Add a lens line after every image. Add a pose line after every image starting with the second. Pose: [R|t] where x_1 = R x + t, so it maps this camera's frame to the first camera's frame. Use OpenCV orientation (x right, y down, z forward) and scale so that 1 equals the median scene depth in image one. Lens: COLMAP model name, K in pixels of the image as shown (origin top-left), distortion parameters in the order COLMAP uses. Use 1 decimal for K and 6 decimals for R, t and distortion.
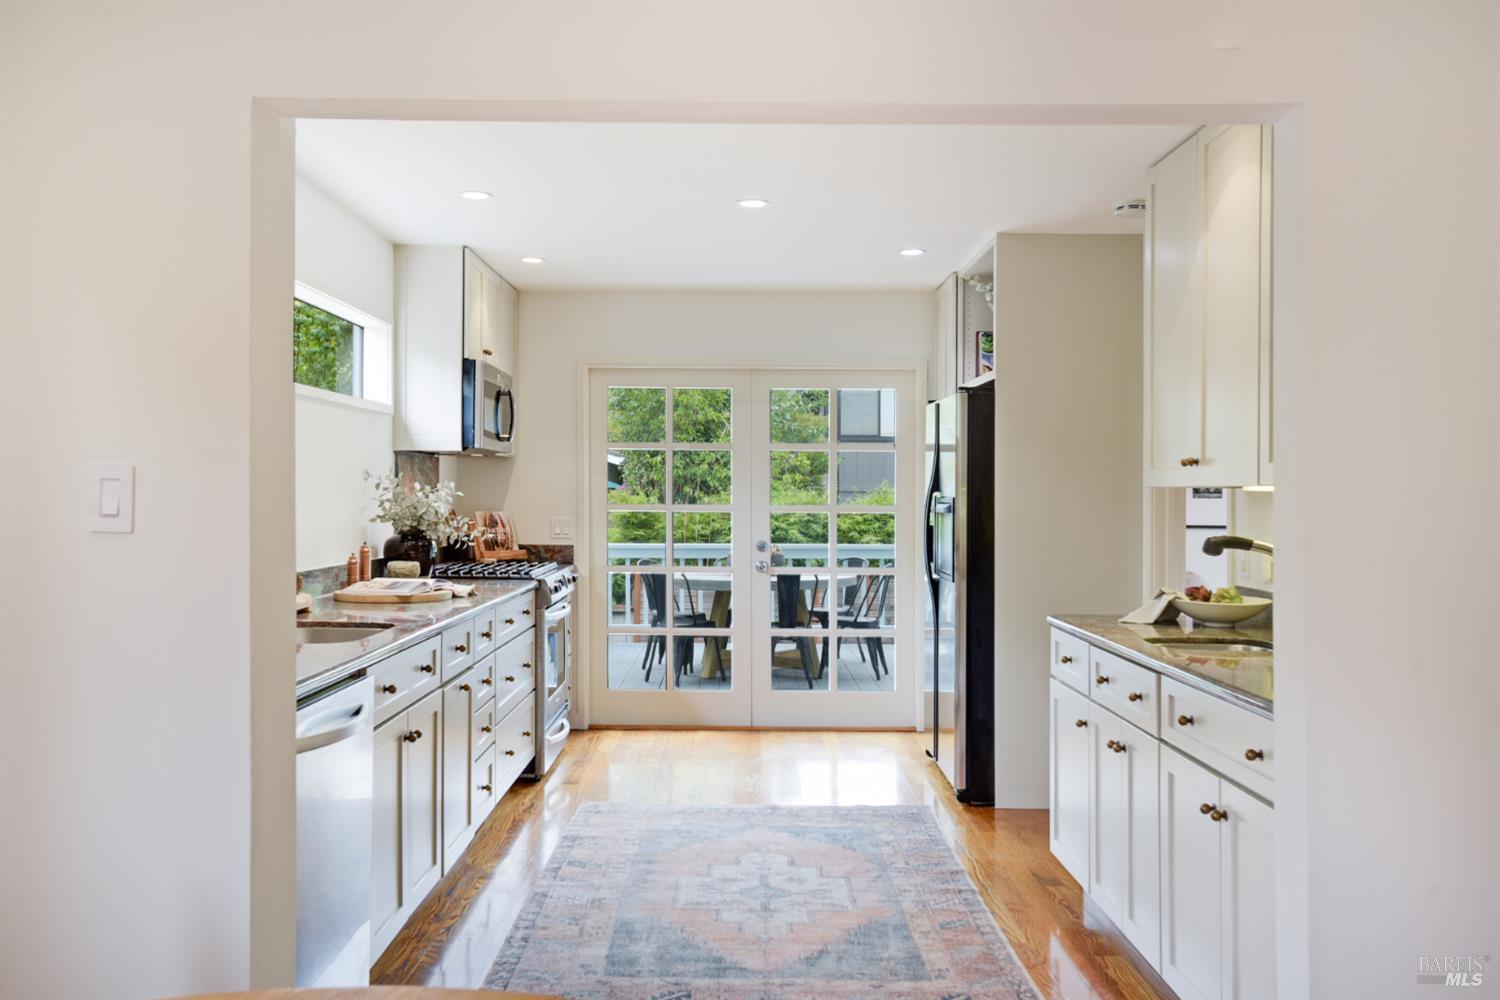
lens RADIAL K [[1229.8, 0, 750.1], [0, 1229.8, 506.6], [0, 0, 1]] dist [0.010821, 0.005320]
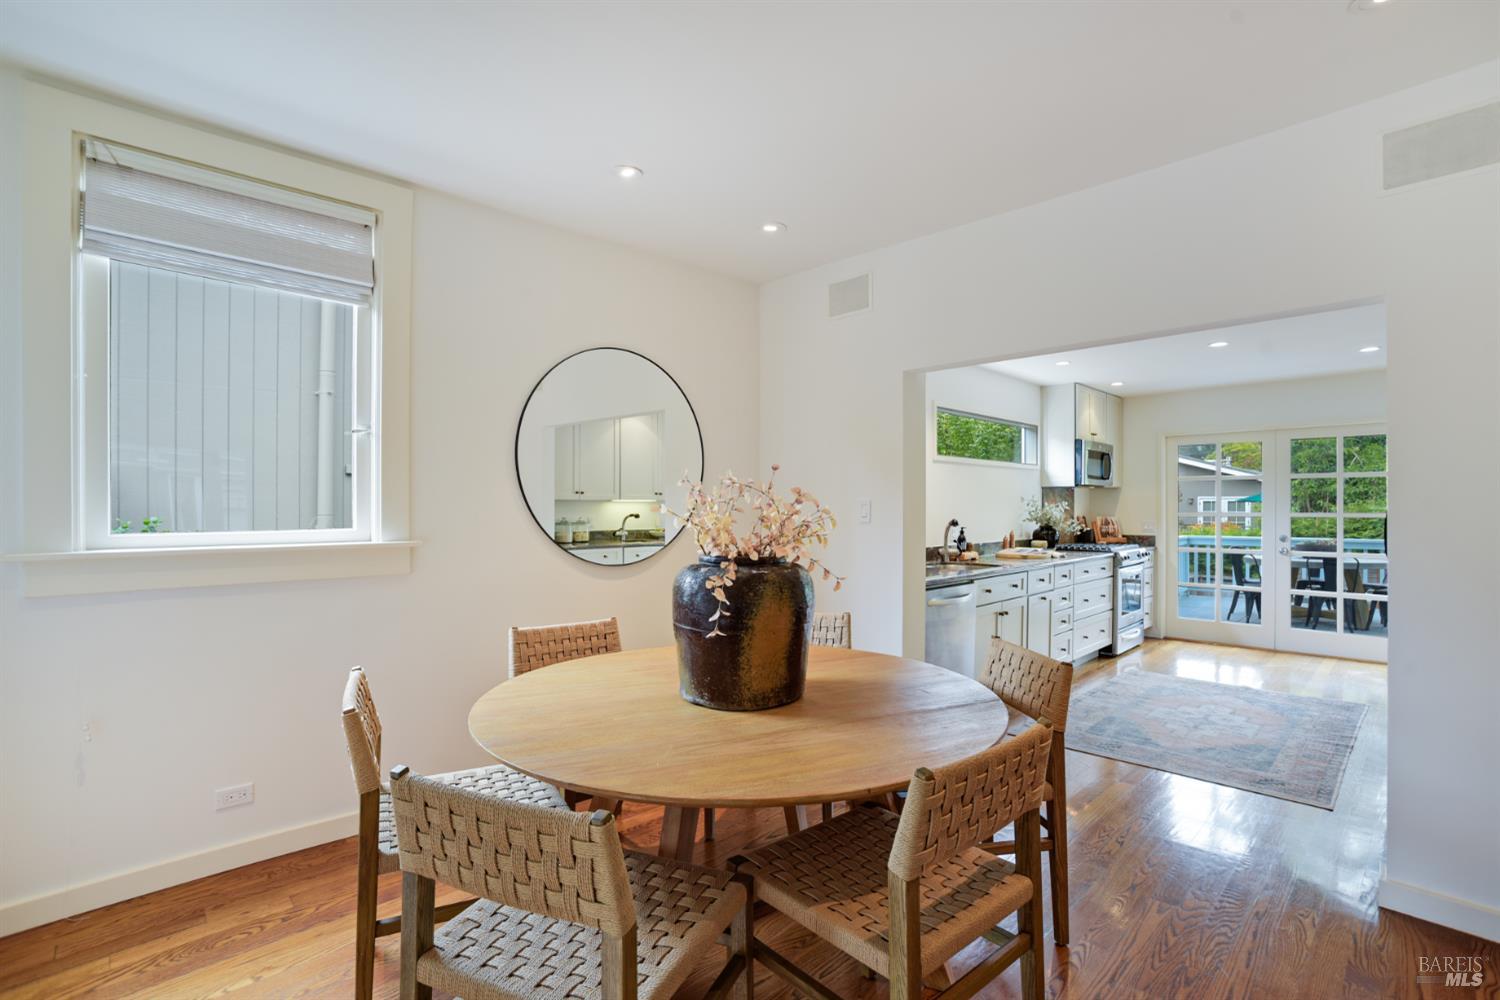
lens RADIAL K [[690.6, 0, 739.5], [0, 690.6, 527.3], [0, 0, 1]] dist [-0.055184, 0.017648]
pose [[0.686529, 0.012374, -0.726997, 0.197544], [0.001702, 0.999825, 0.018625, -0.000283], [0.727100, -0.014024, 0.686388, -0.150802]]
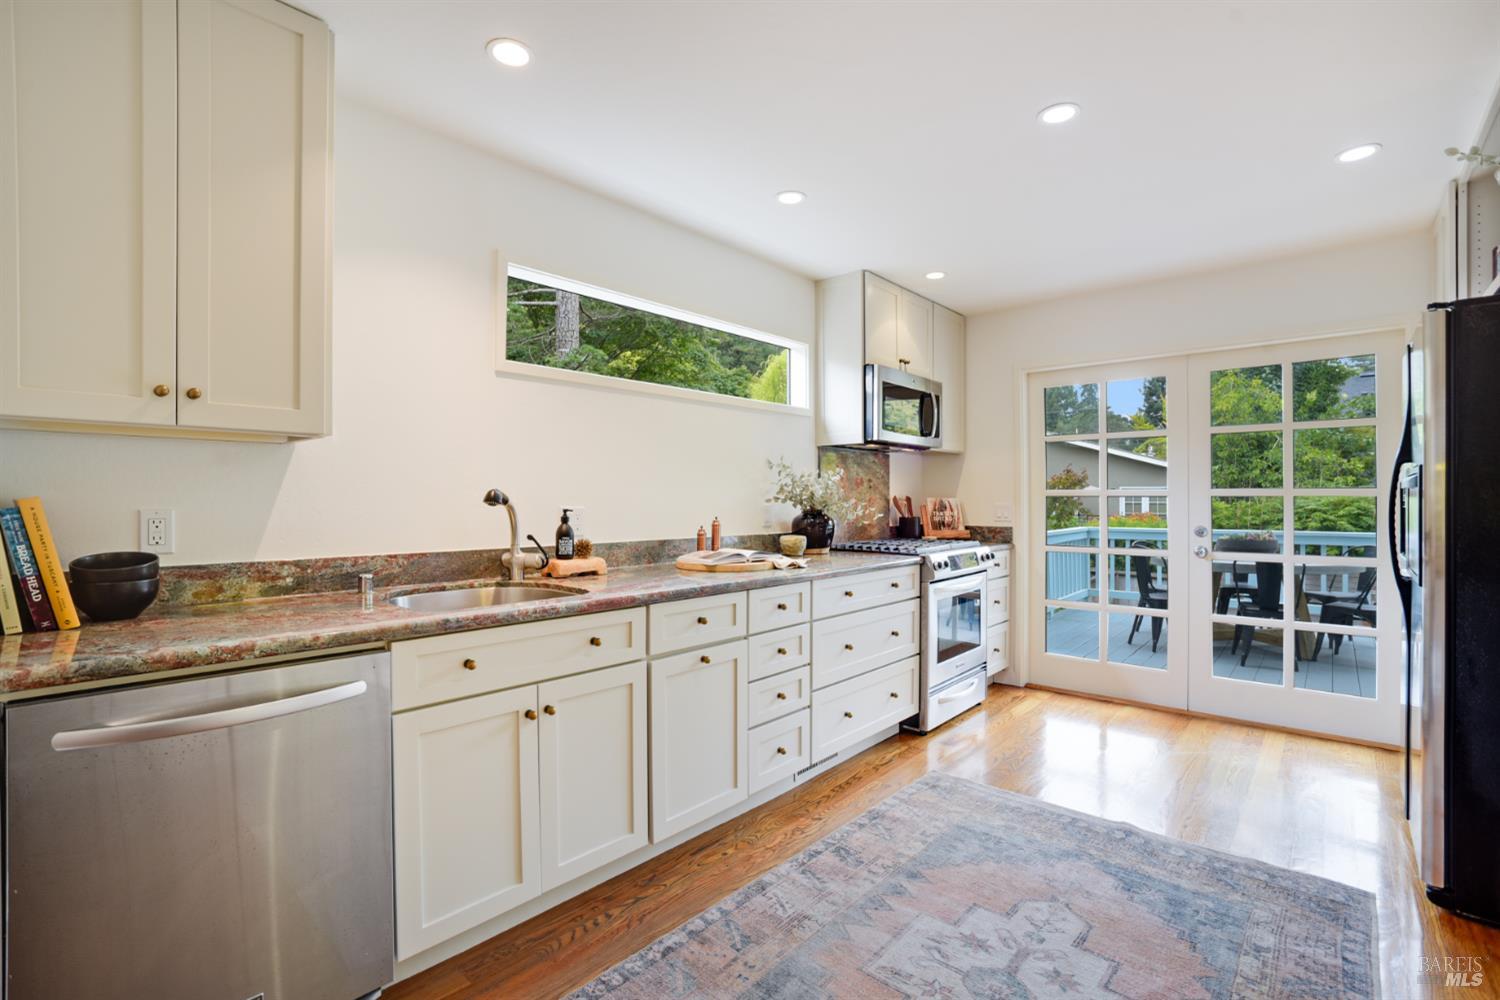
lens RADIAL K [[690.6, 0, 742.7], [0, 690.6, 509.9], [0, 0, 1]] dist [-0.055184, 0.017648]
pose [[0.743086, 0.004460, -0.669181, 0.123724], [-0.001161, 0.999985, 0.005375, 0.015065], [0.669195, -0.003217, 0.743080, 0.435958]]
